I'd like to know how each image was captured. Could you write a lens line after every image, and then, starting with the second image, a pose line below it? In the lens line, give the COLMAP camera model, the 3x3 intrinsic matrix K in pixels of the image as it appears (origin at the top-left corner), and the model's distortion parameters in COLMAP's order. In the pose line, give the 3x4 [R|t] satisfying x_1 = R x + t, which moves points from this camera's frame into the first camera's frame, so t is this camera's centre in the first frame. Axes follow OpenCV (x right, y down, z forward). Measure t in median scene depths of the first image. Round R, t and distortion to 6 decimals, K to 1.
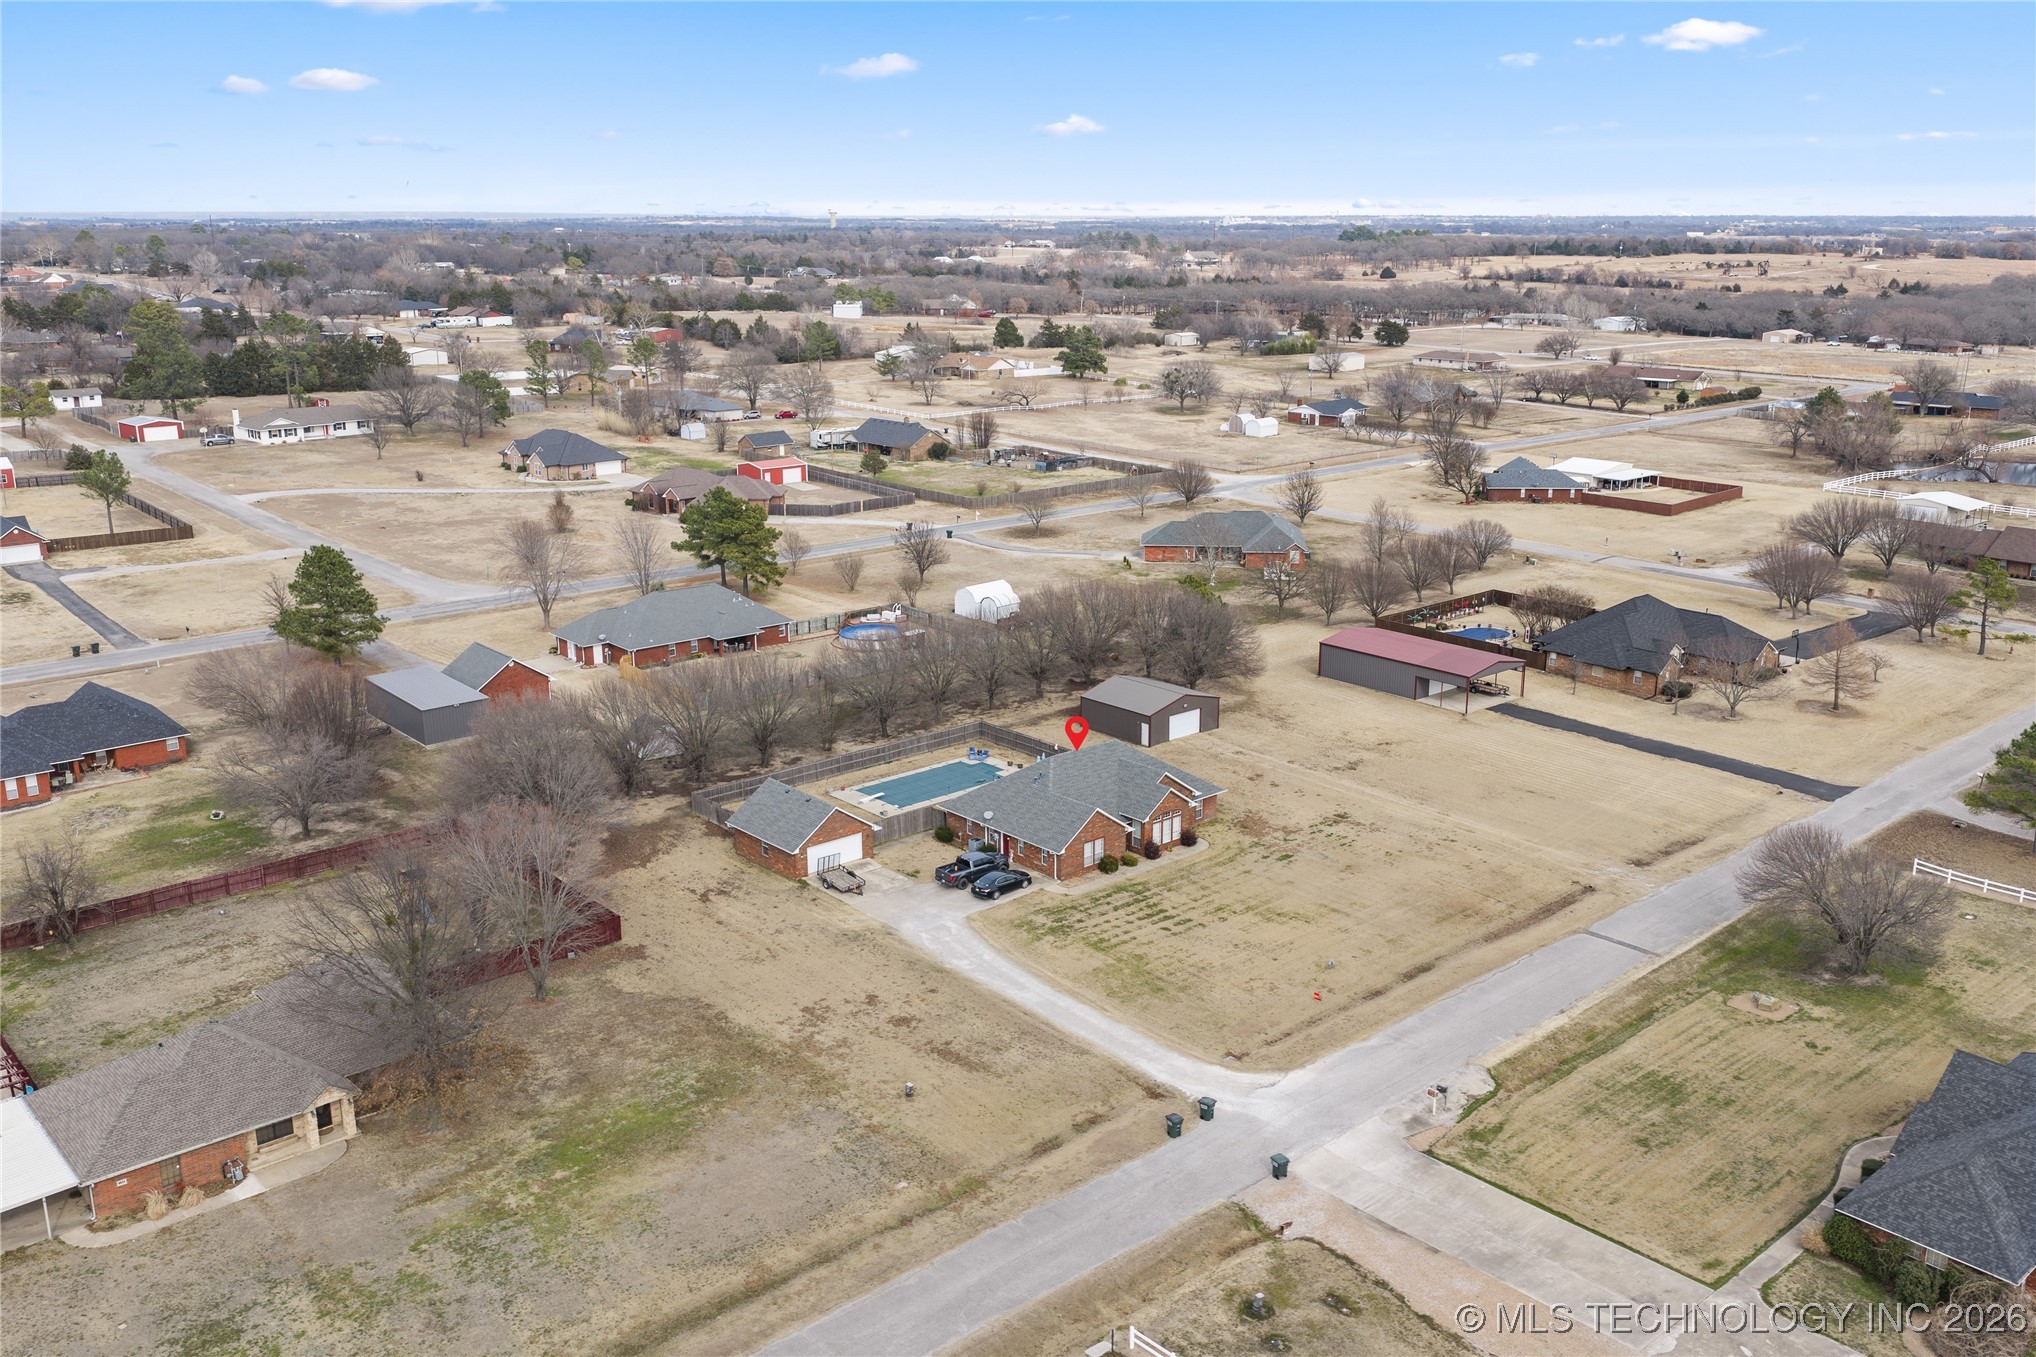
lens RADIAL K [[1732.5, 0, 1018.9], [0, 1732.5, 640.1], [0, 0, 1]] dist [0.037995, -0.082160]
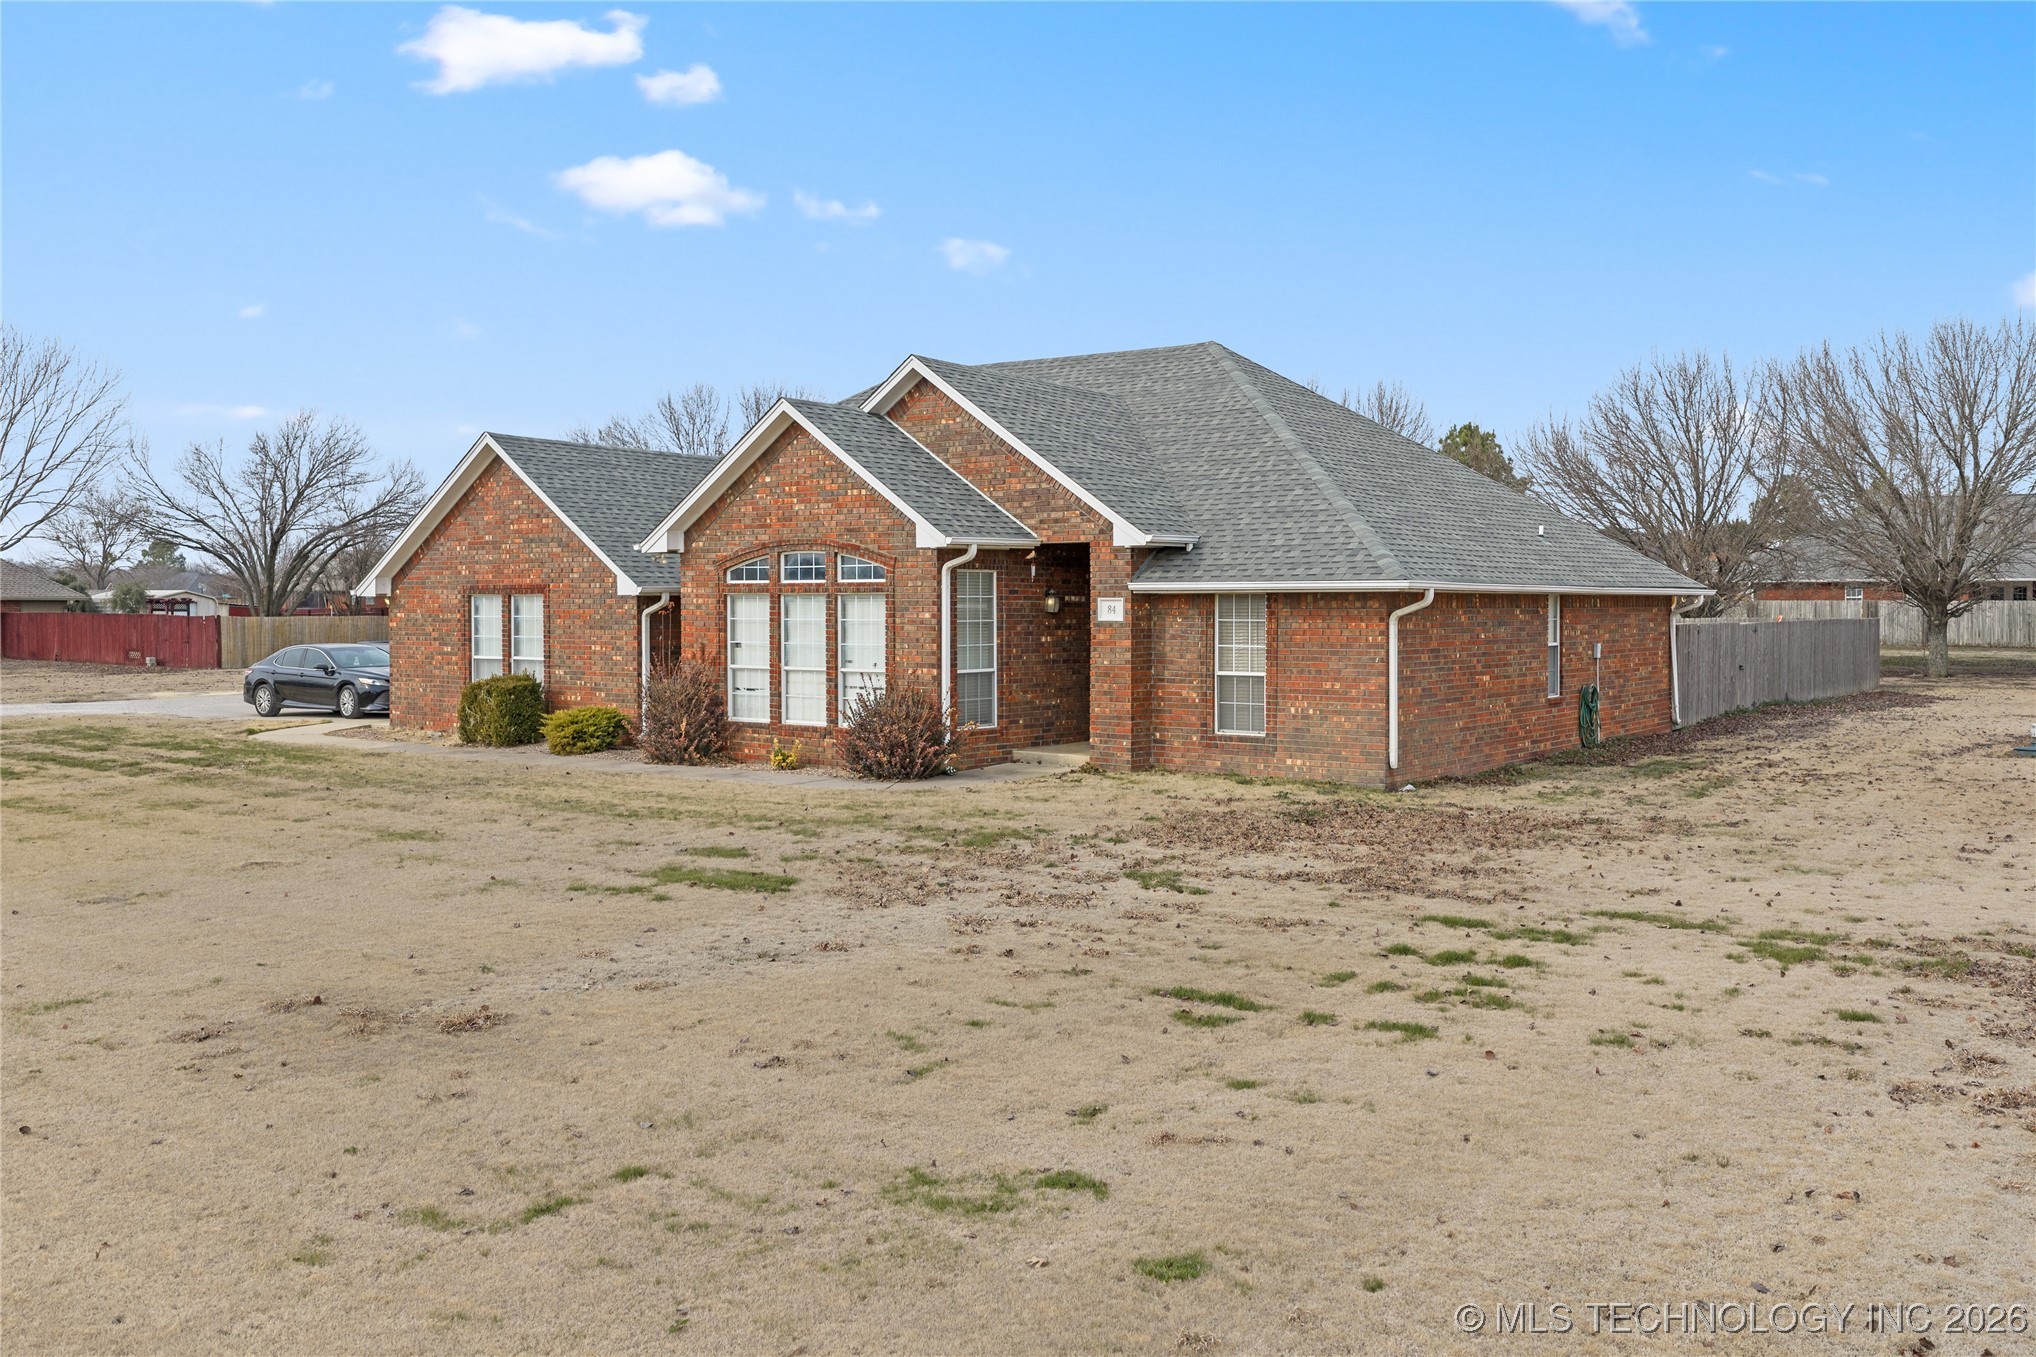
lens RADIAL K [[1732.5, 0, 1018.9], [0, 1732.5, 640.1], [0, 0, 1]] dist [0.037995, -0.082160]
pose [[0.199035, 0.025944, -0.979649, 0.288763], [-0.235177, 0.971702, -0.022047, 0.115036], [0.951355, 0.234779, 0.199504, 1.059091]]
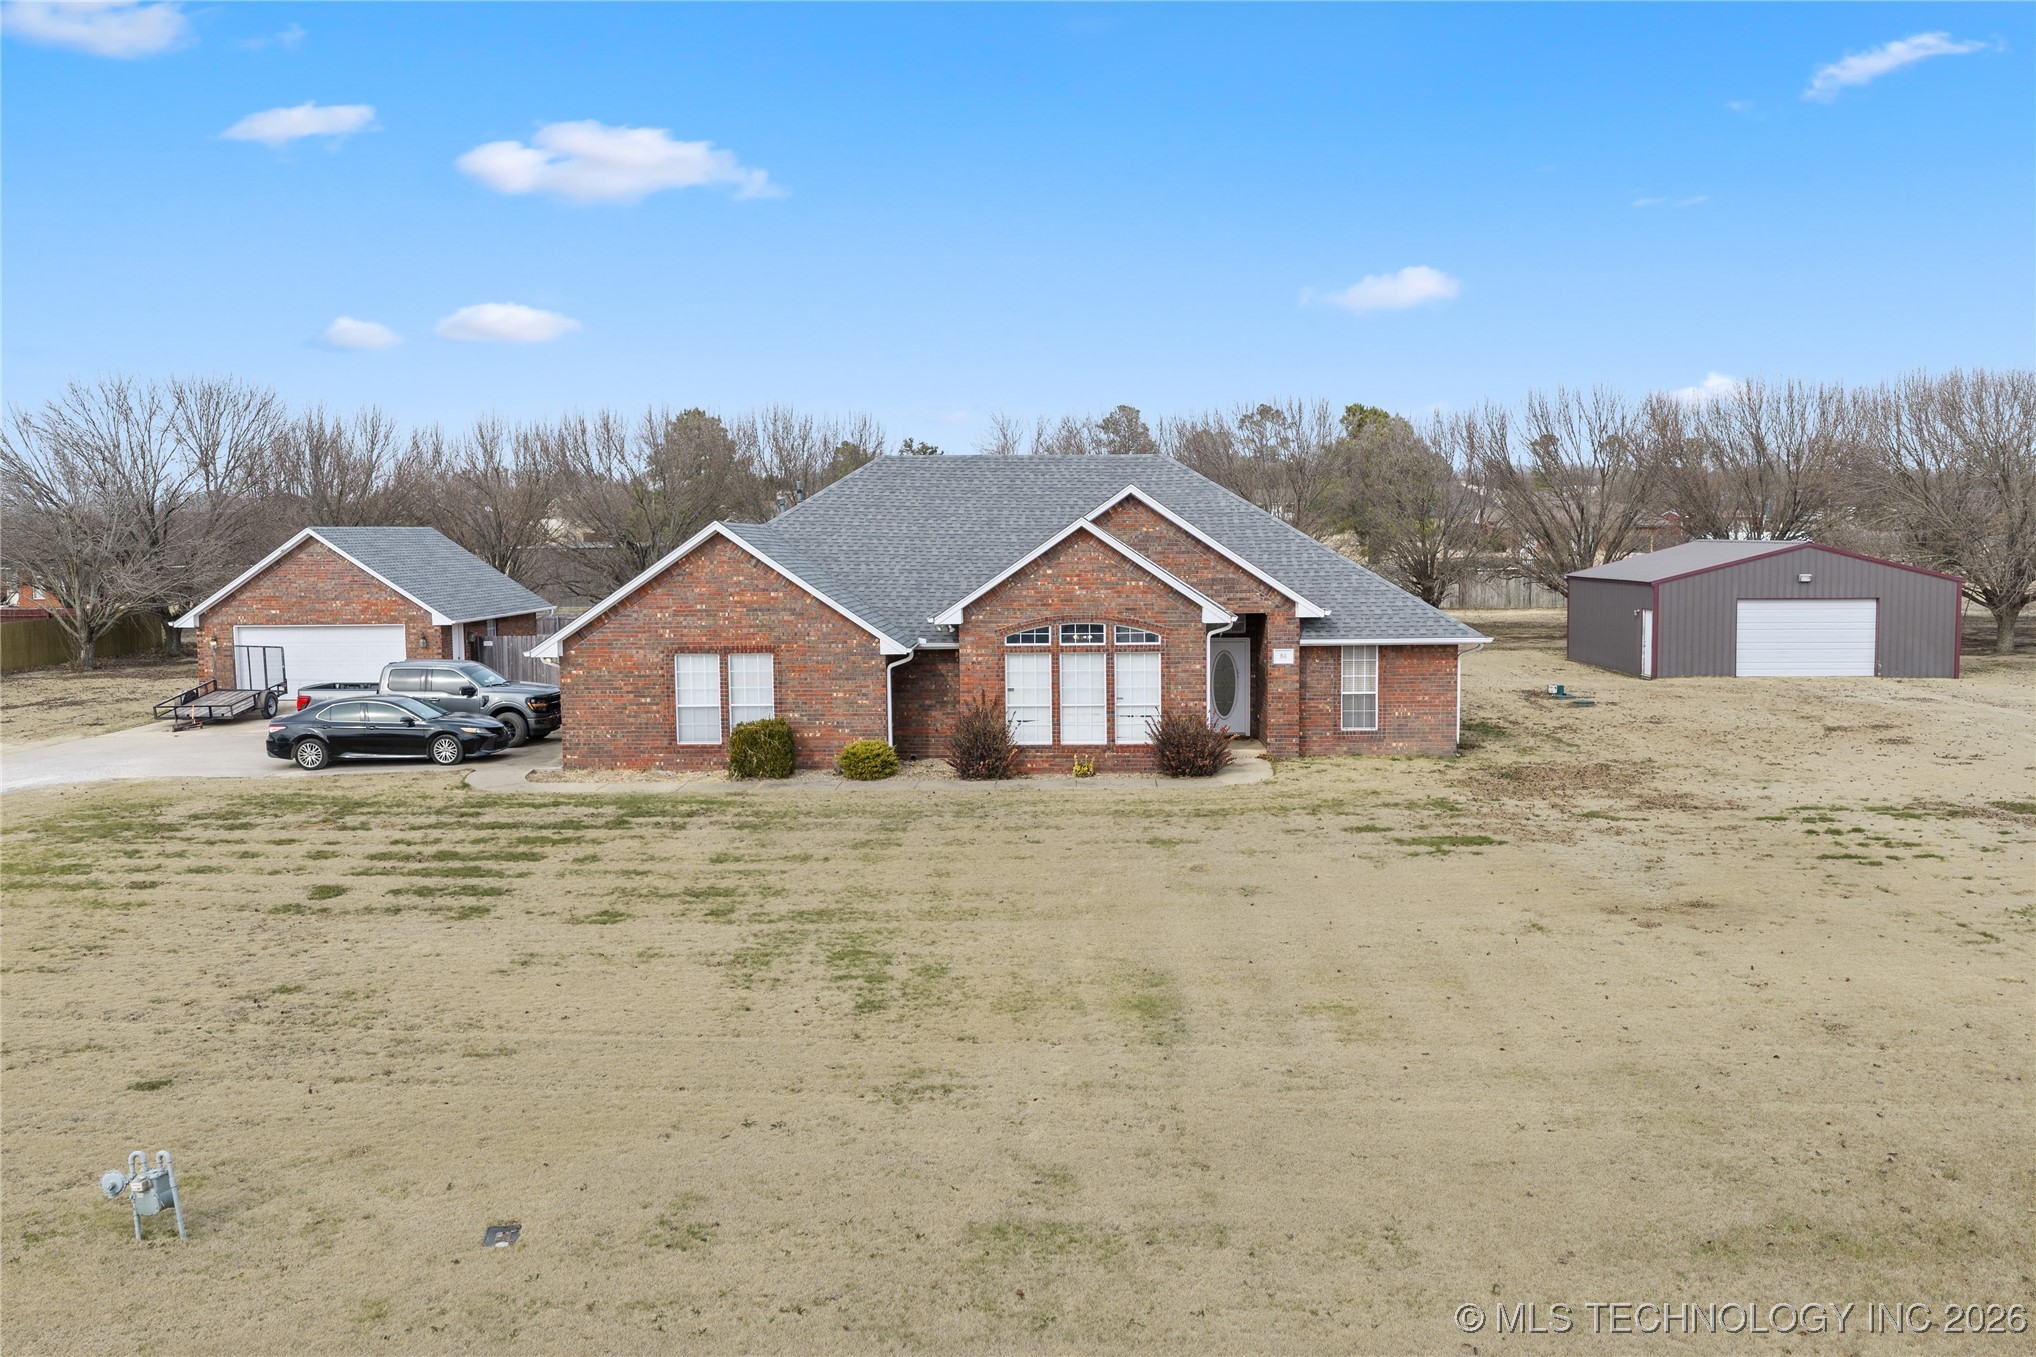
lens RADIAL K [[1688.8, 0, 1034.6], [0, 1688.8, 675.7], [0, 0, 1]] dist [0.033199, -0.067010]
pose [[0.732386, 0.054857, -0.678676, 0.271360], [-0.156527, 0.983618, -0.089409, 0.140592], [0.662654, 0.171713, 0.728975, 0.870528]]
